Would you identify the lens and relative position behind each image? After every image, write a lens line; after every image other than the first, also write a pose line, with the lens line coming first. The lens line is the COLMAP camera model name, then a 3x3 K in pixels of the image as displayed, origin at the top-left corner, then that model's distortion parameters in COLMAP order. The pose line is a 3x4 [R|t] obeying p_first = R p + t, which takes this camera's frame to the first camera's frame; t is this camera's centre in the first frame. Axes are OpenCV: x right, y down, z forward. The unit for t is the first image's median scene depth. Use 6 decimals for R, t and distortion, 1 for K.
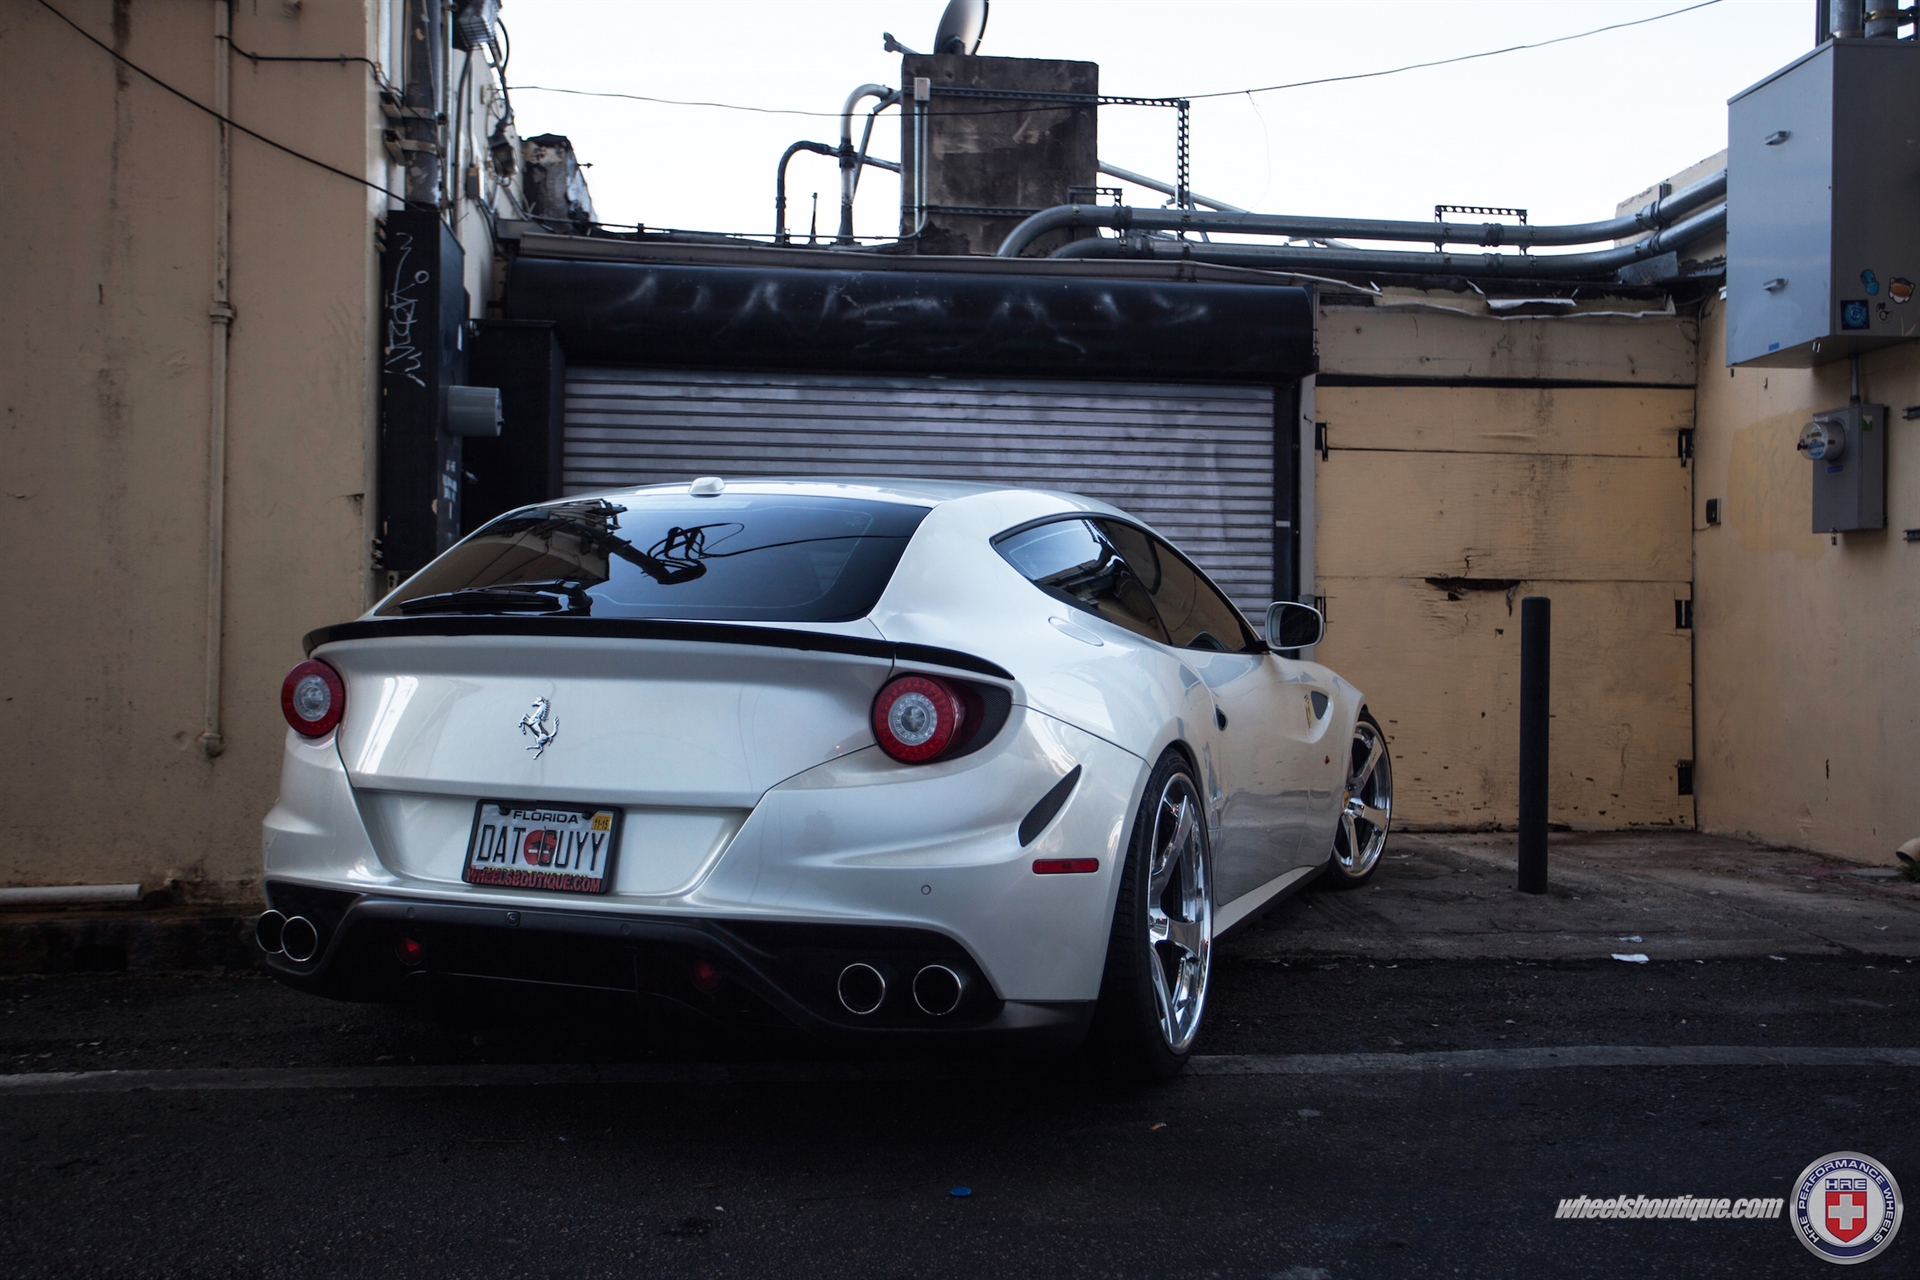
lens RADIAL K [[1771.3, 0, 974.4], [0, 1771.3, 632.9], [0, 0, 1]] dist [0.018586, 0.000000]
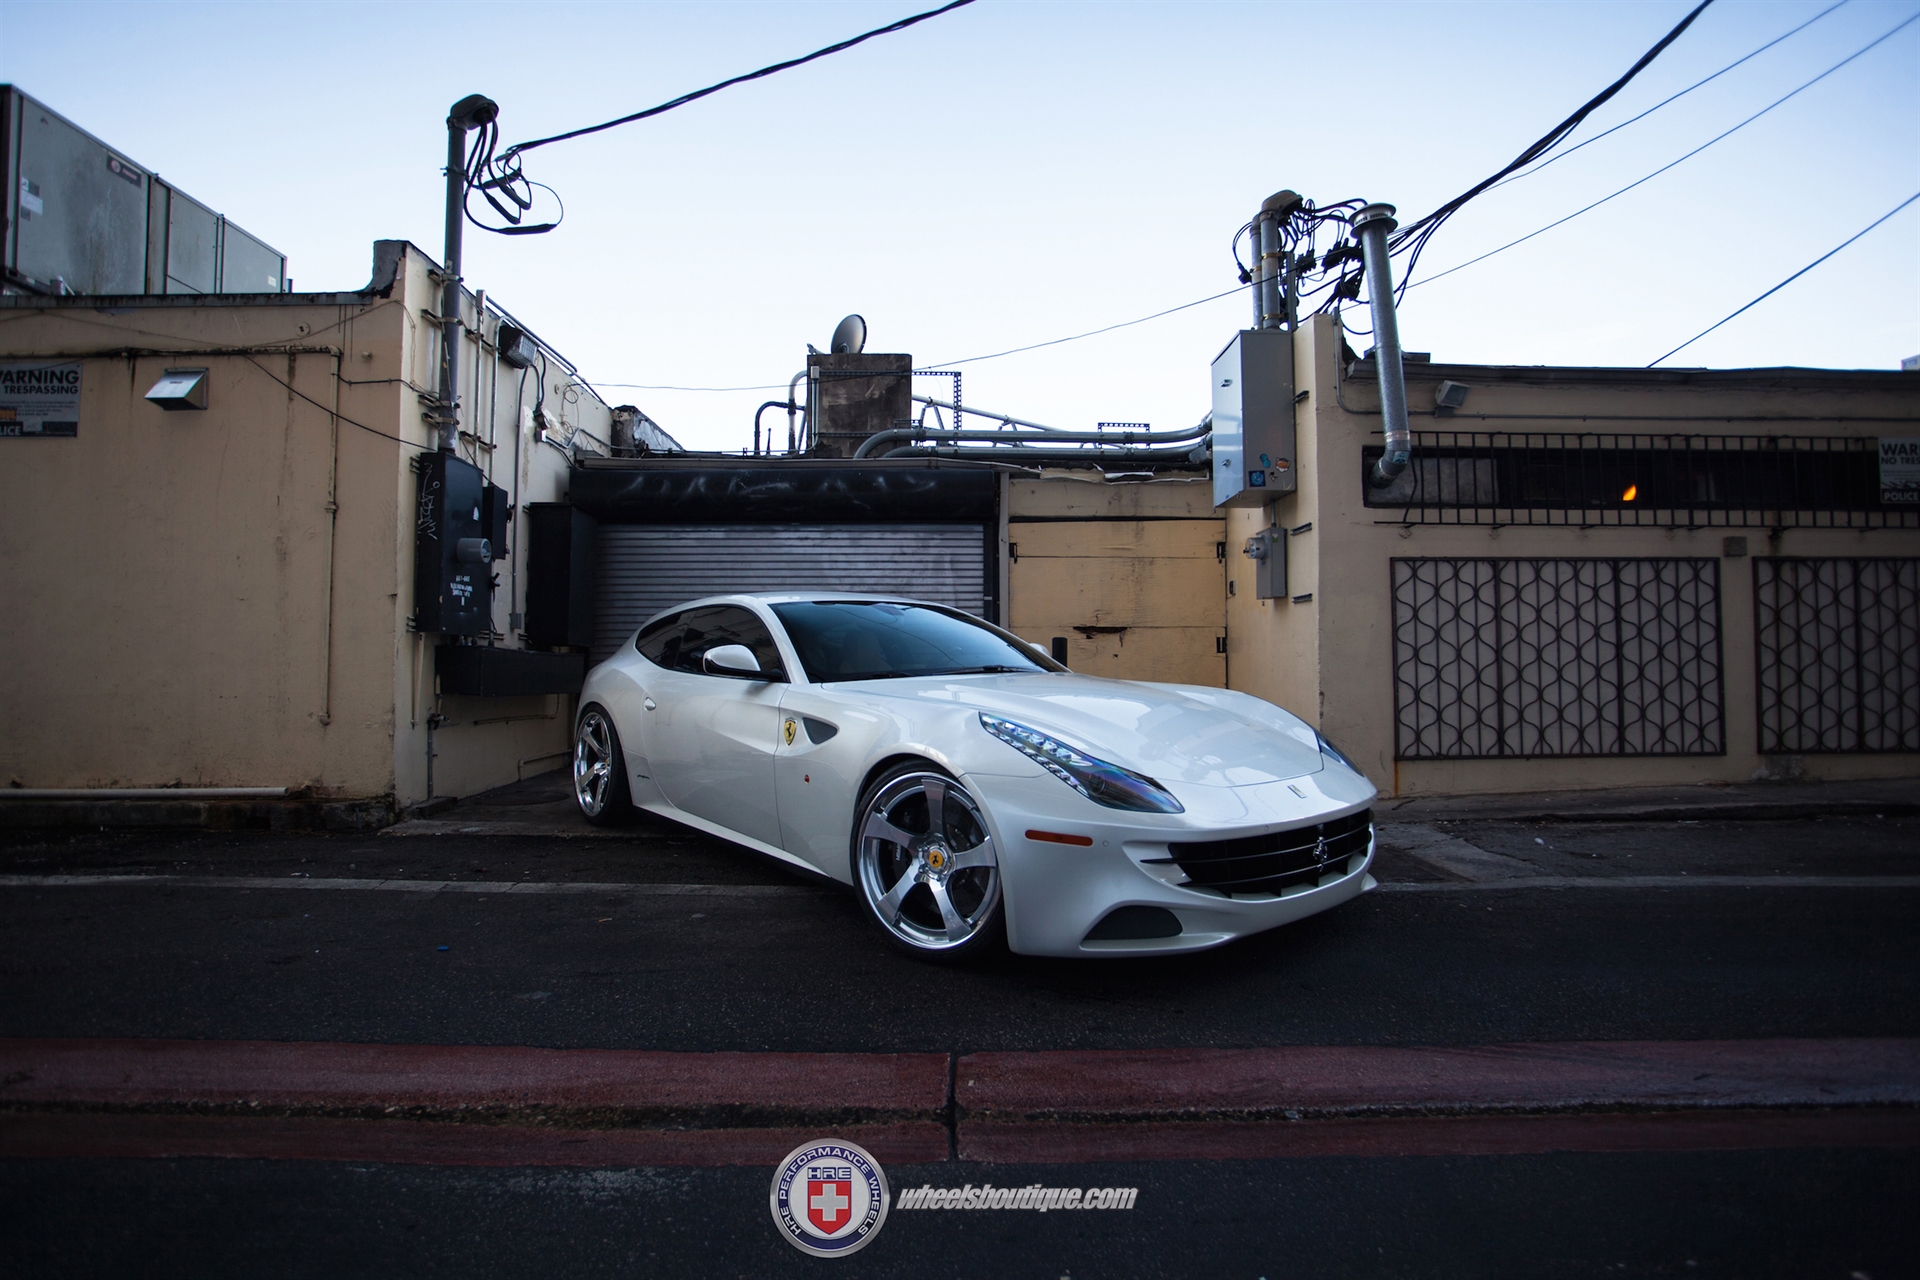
lens RADIAL K [[956.9, 0, 951.5], [0, 956.9, 642.8], [0, 0, 1]] dist [-0.068017, 0.022377]
pose [[0.994191, -0.012351, -0.106922, 0.240588], [0.010685, 0.999813, -0.016140, 0.000203], [0.107101, 0.014904, 0.994136, 0.010502]]
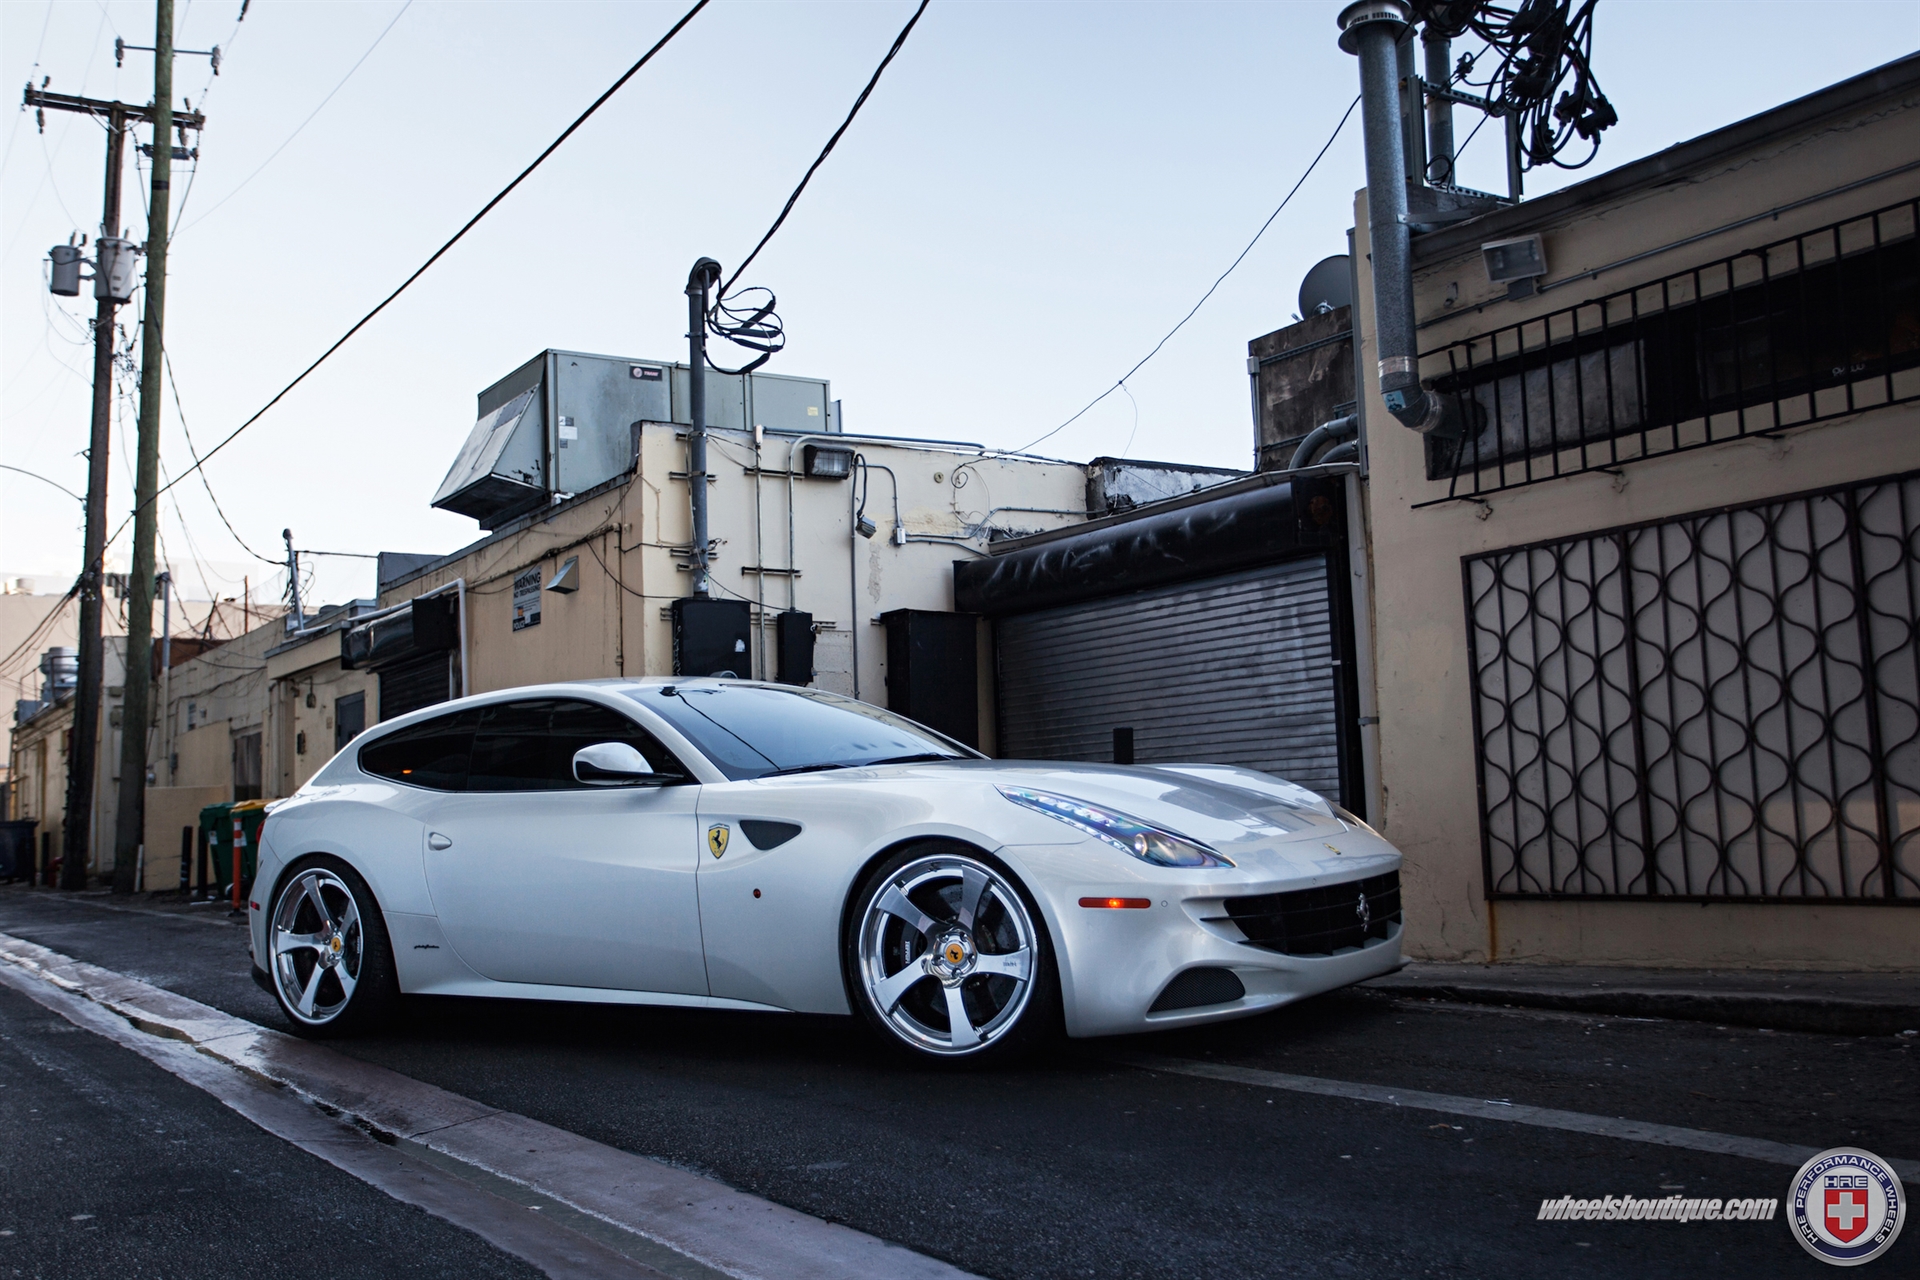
lens RADIAL K [[1758.9, 0, 968.9], [0, 1758.9, 633.7], [0, 0, 1]] dist [0.006448, 0.000000]
pose [[0.450469, -0.119659, -0.884737, 1.146475], [0.049392, 0.992800, -0.109126, 0.040149], [0.891425, 0.005459, 0.453136, 0.208476]]
